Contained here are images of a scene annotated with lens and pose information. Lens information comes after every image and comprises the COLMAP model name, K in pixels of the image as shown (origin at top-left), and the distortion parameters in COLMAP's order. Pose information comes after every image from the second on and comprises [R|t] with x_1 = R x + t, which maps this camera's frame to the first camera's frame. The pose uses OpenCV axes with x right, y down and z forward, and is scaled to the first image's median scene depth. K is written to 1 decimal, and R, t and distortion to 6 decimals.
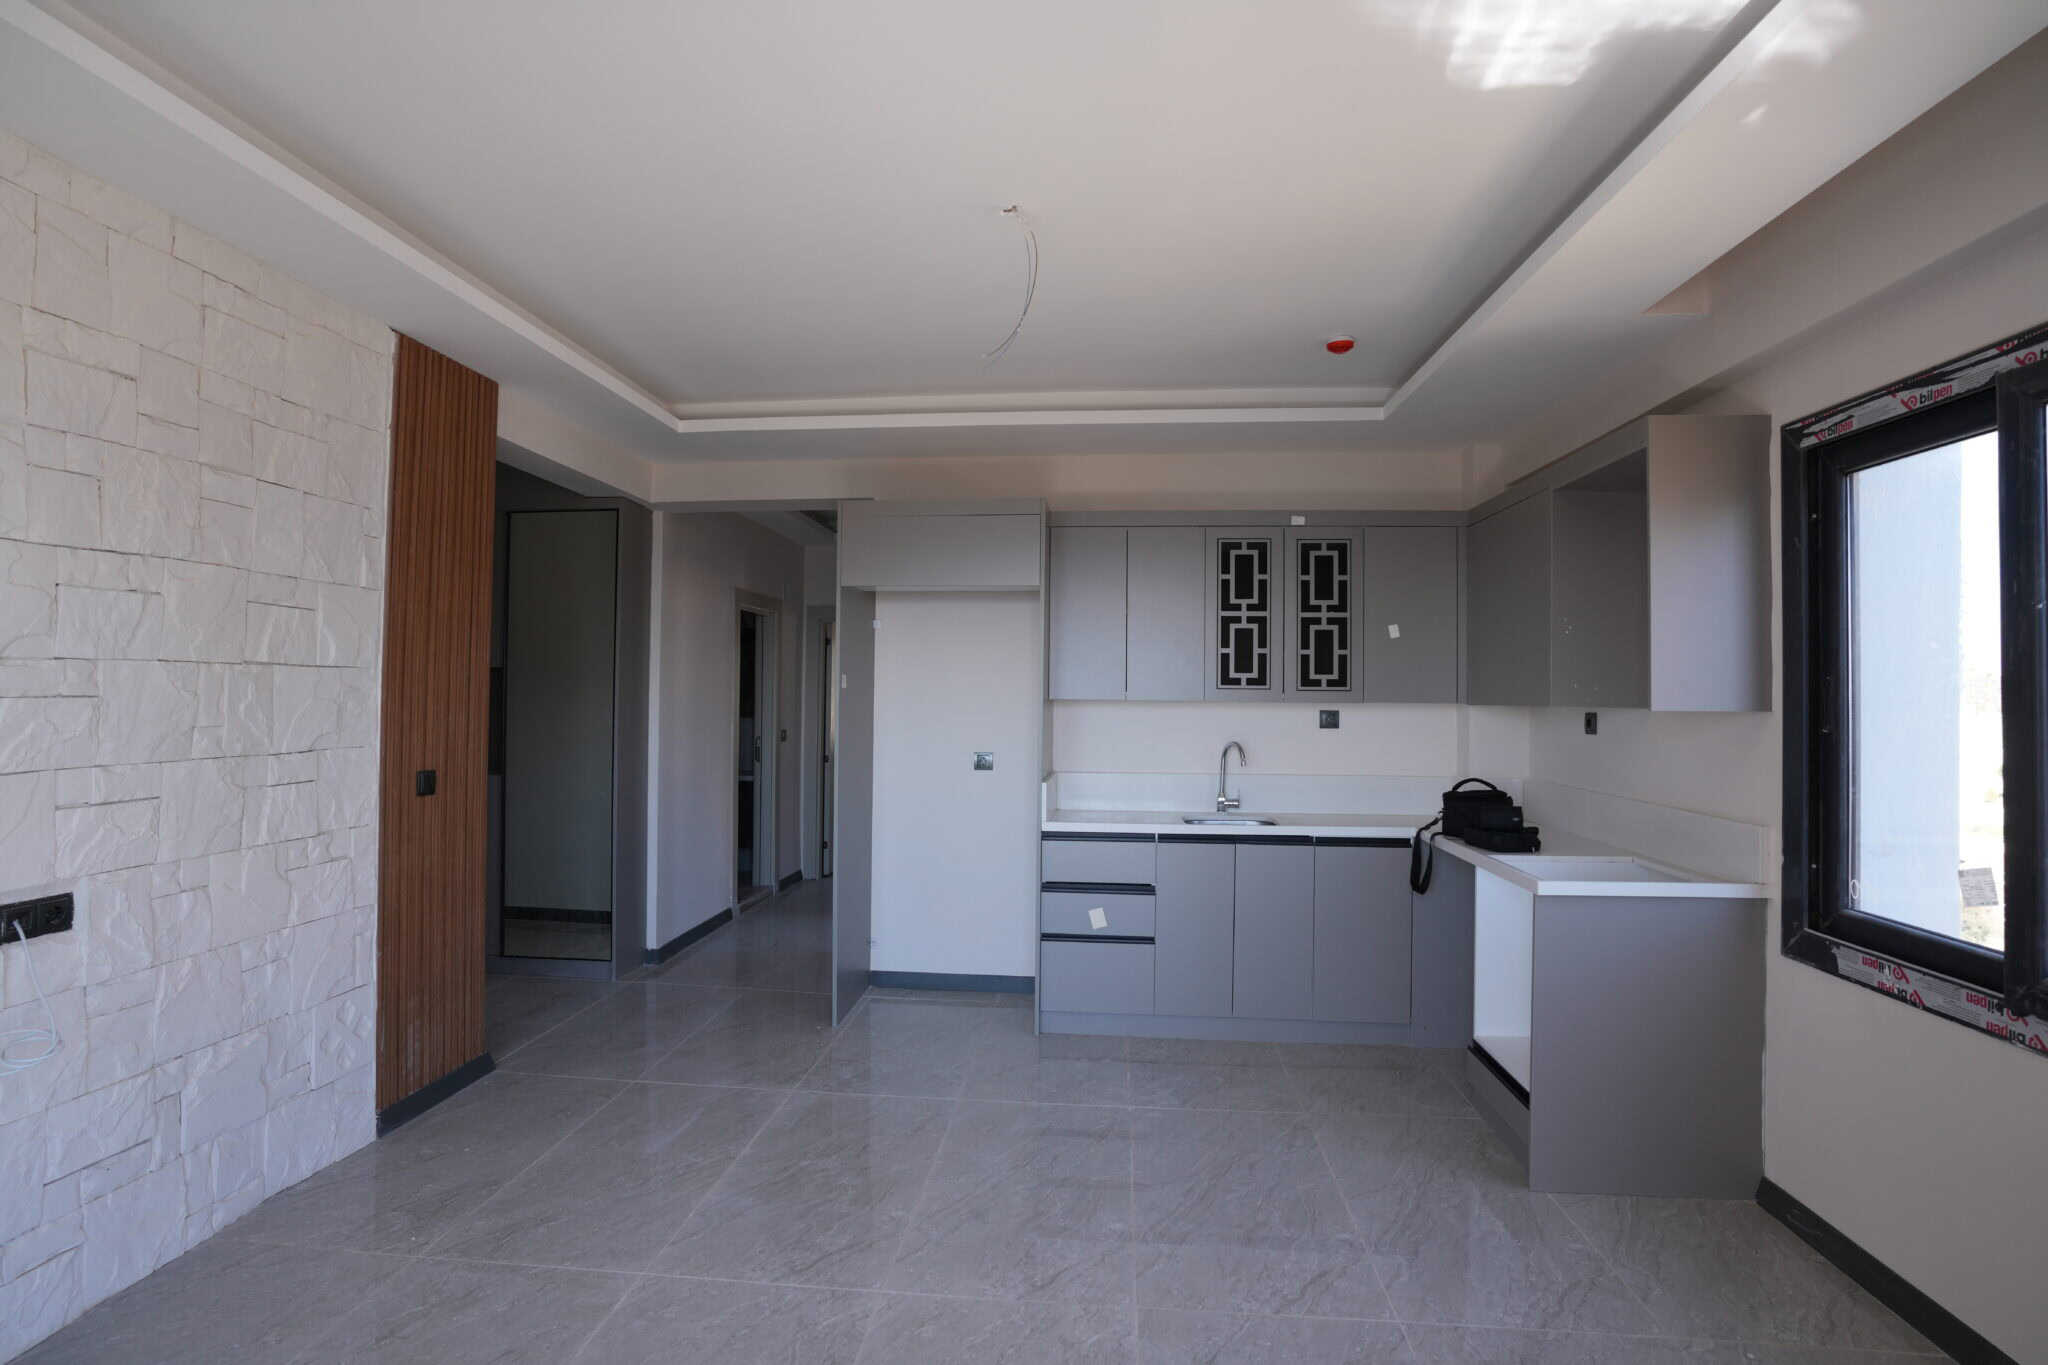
lens RADIAL K [[1033.3, 0, 1025.2], [0, 1033.3, 676.0], [0, 0, 1]] dist [-0.070606, 0.033938]
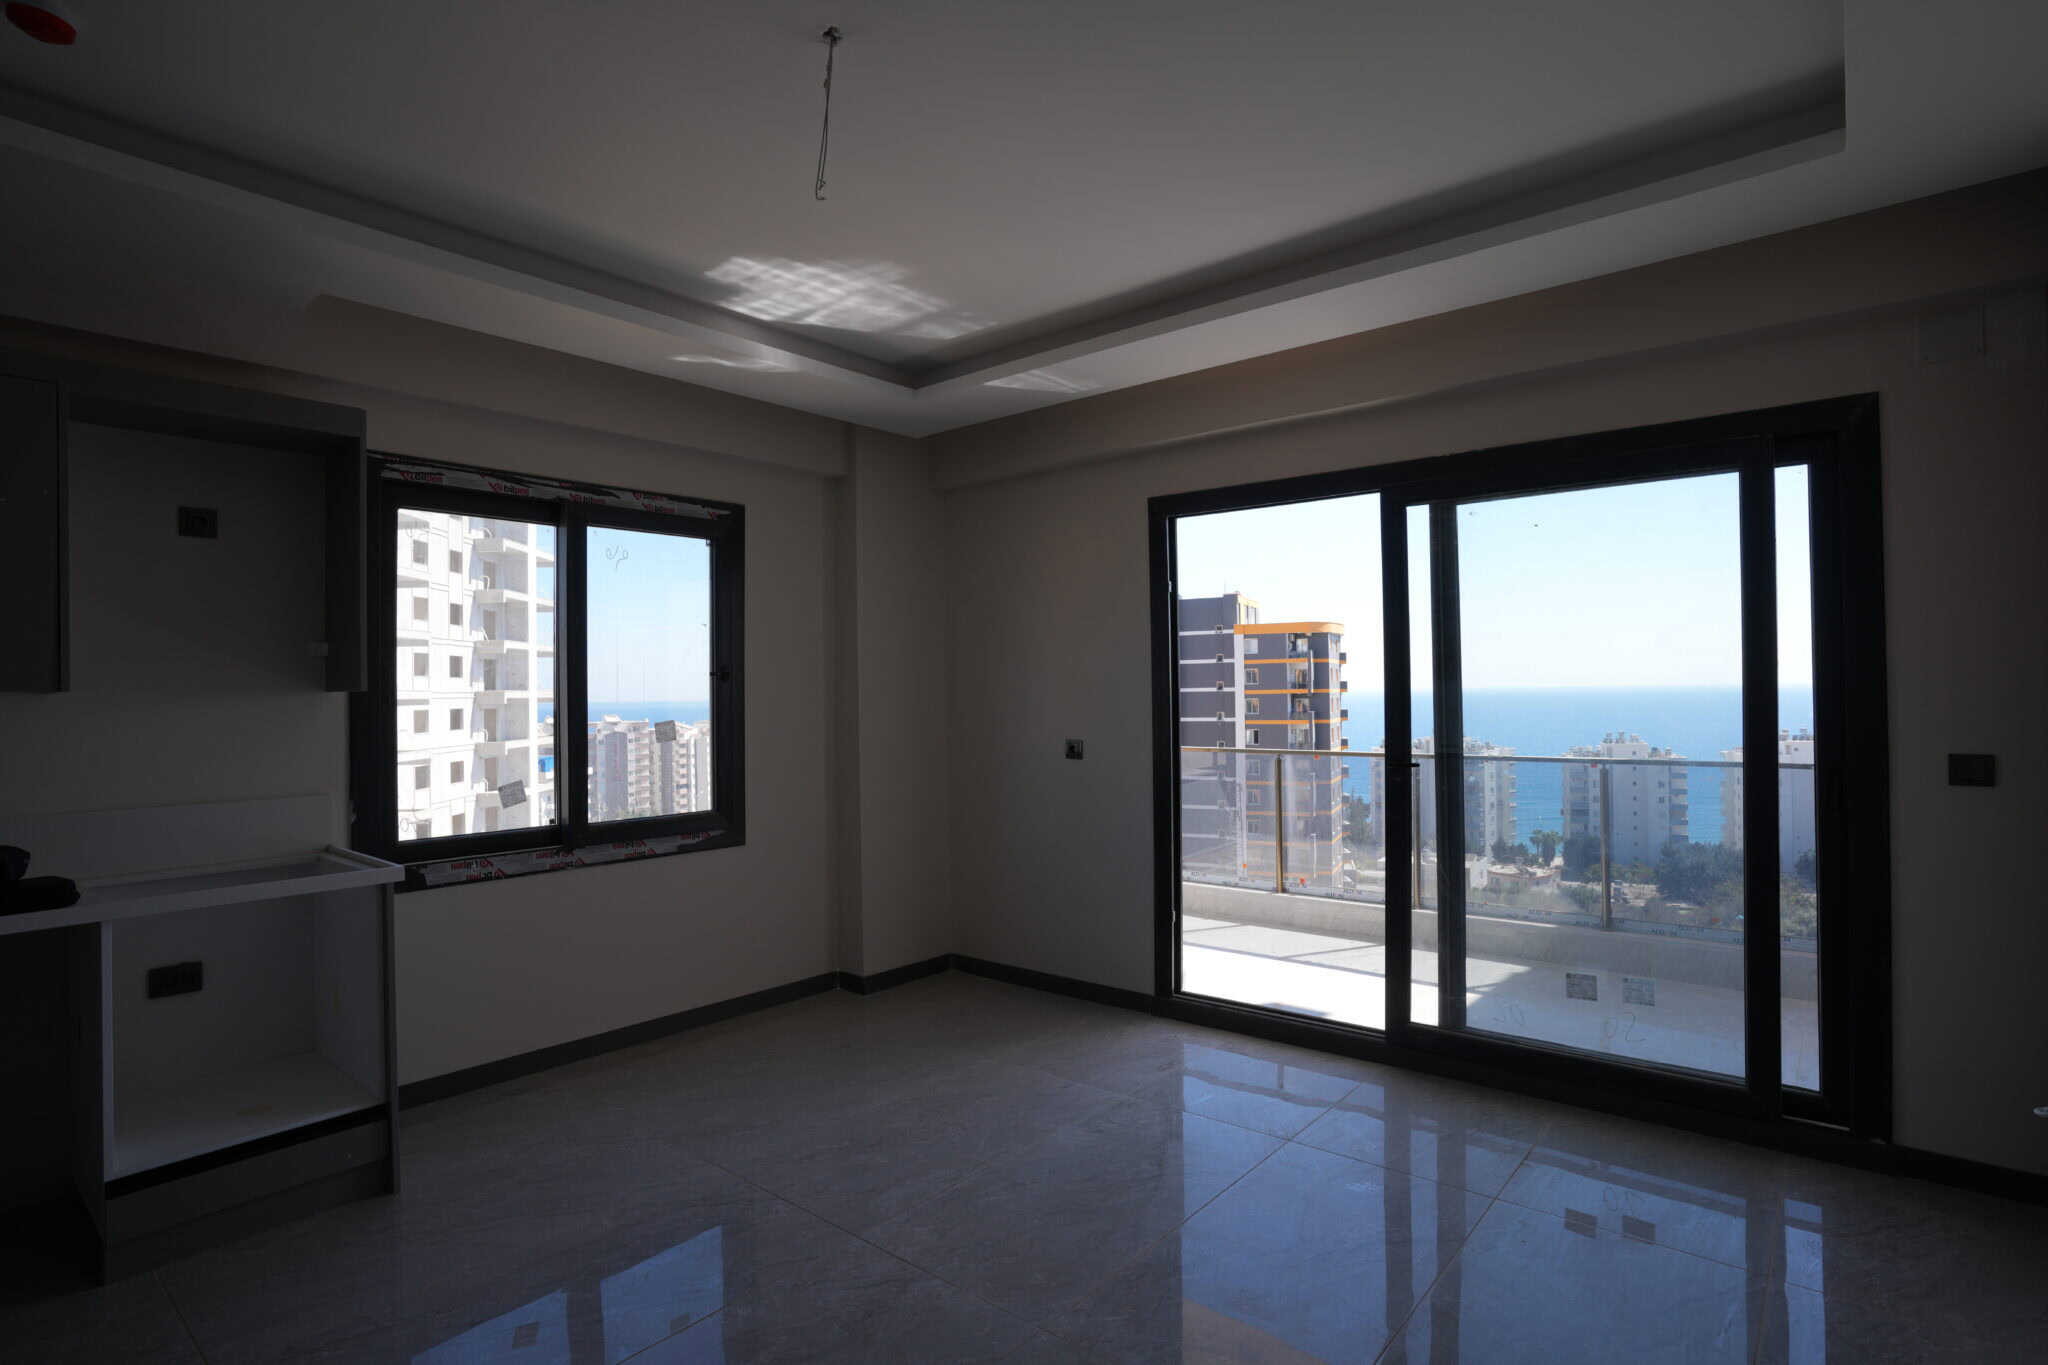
lens RADIAL K [[1033.3, 0, 1024.6], [0, 1033.3, 681.2], [0, 0, 1]] dist [-0.070606, 0.033938]
pose [[-0.818918, 0.006574, 0.573873, -0.664805], [-0.004726, 0.999823, -0.018198, 0.048840], [-0.573891, -0.017615, -0.818742, 1.788152]]
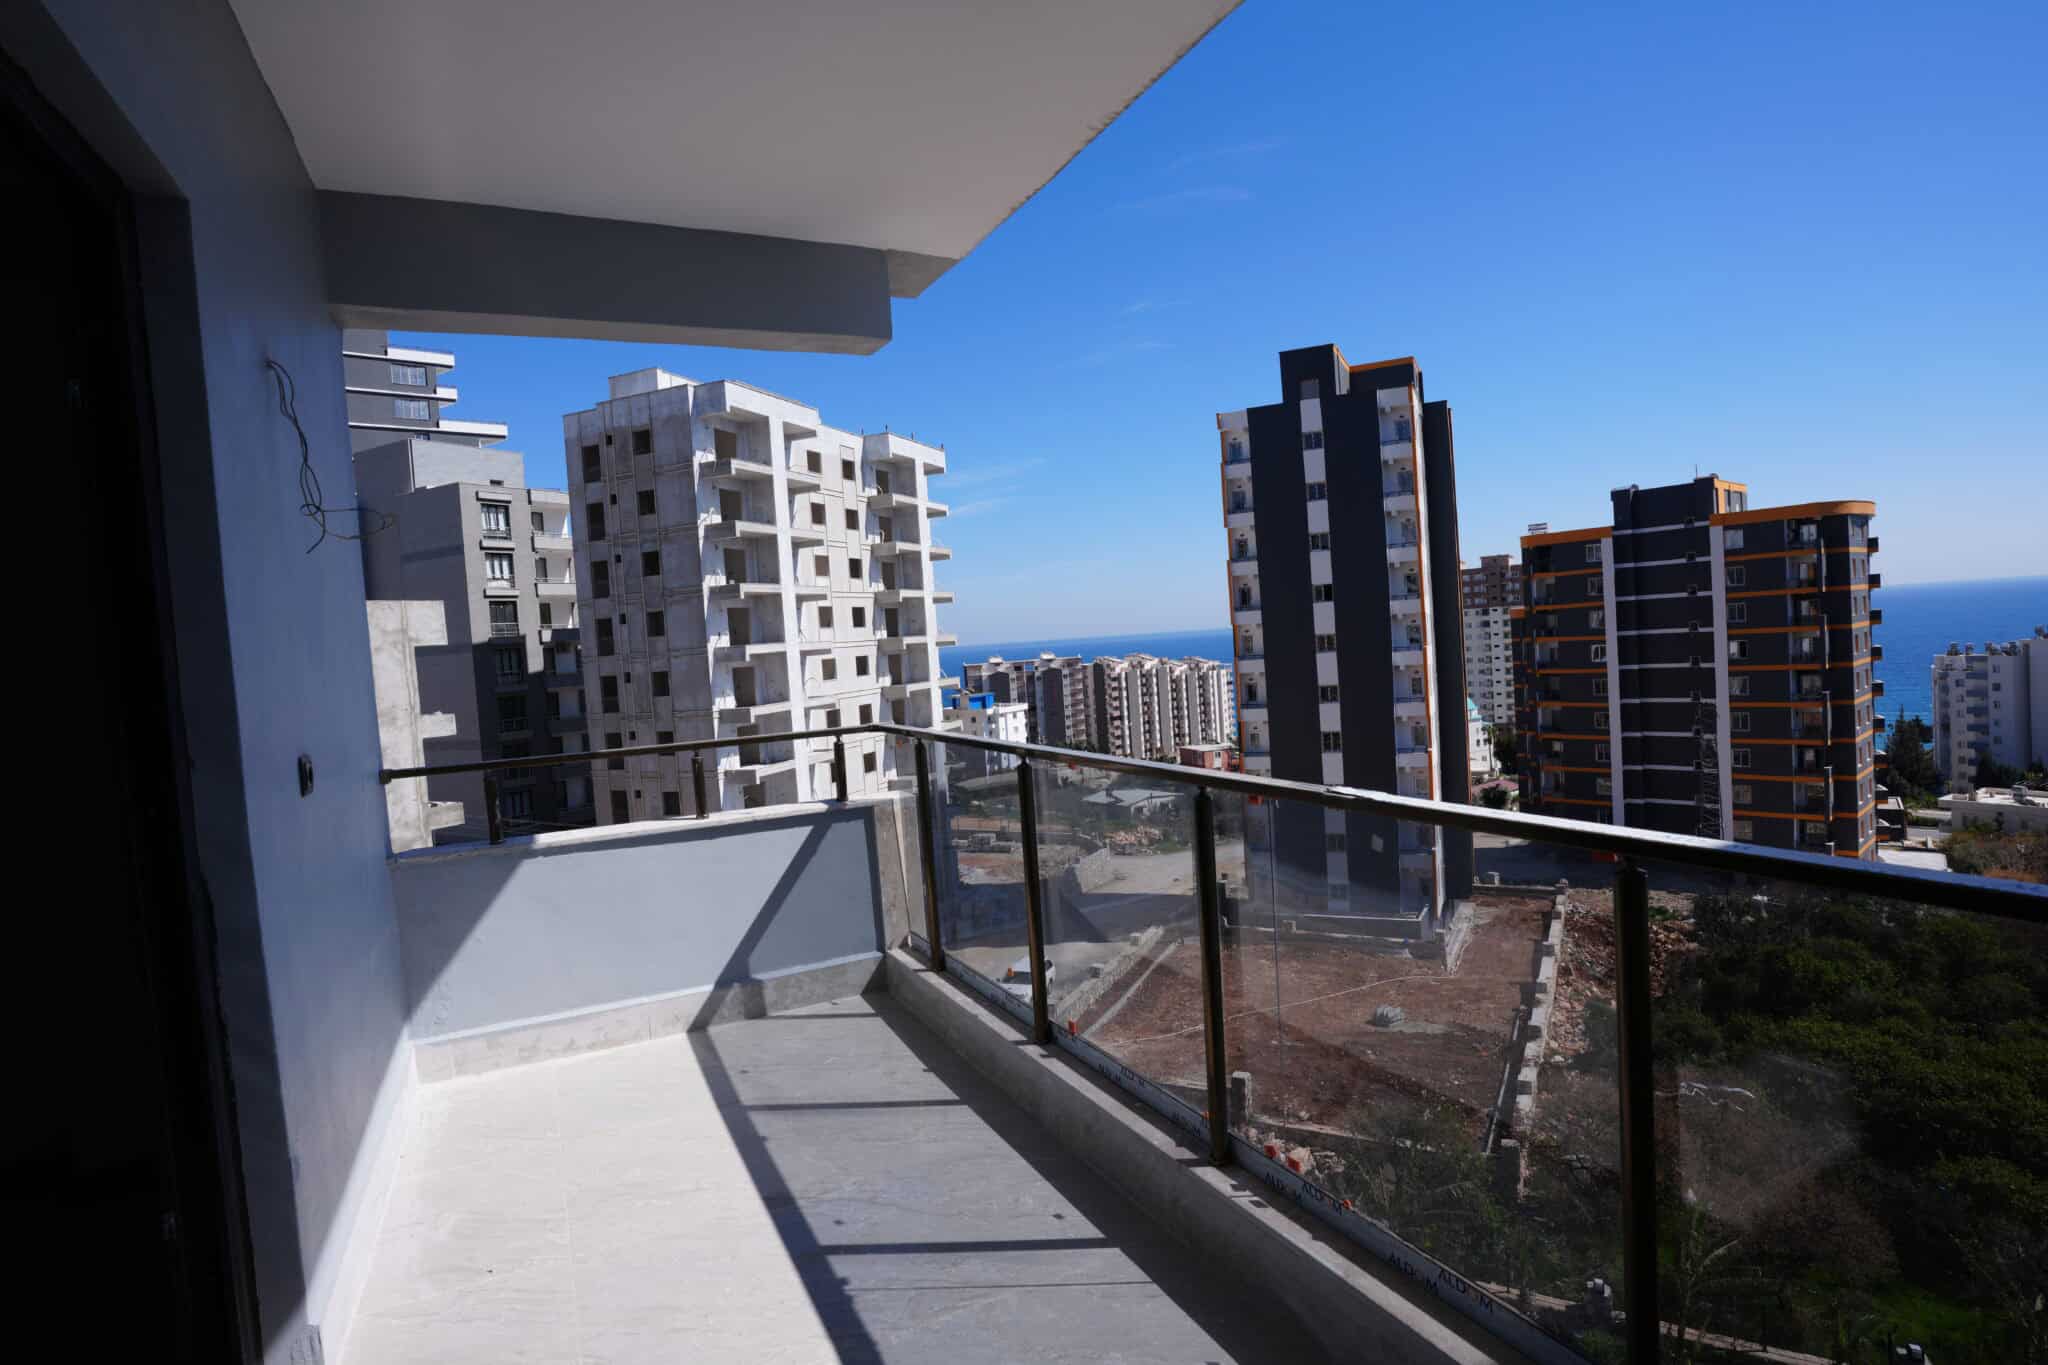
lens RADIAL K [[1033.3, 0, 1023.6], [0, 1033.3, 684.2], [0, 0, 1]] dist [-0.070606, 0.033938]
pose [[-0.516404, -0.014739, 0.856218, -0.668042], [0.045832, 0.997943, 0.044821, 0.049215], [-0.855118, 0.062388, -0.514666, 1.713386]]
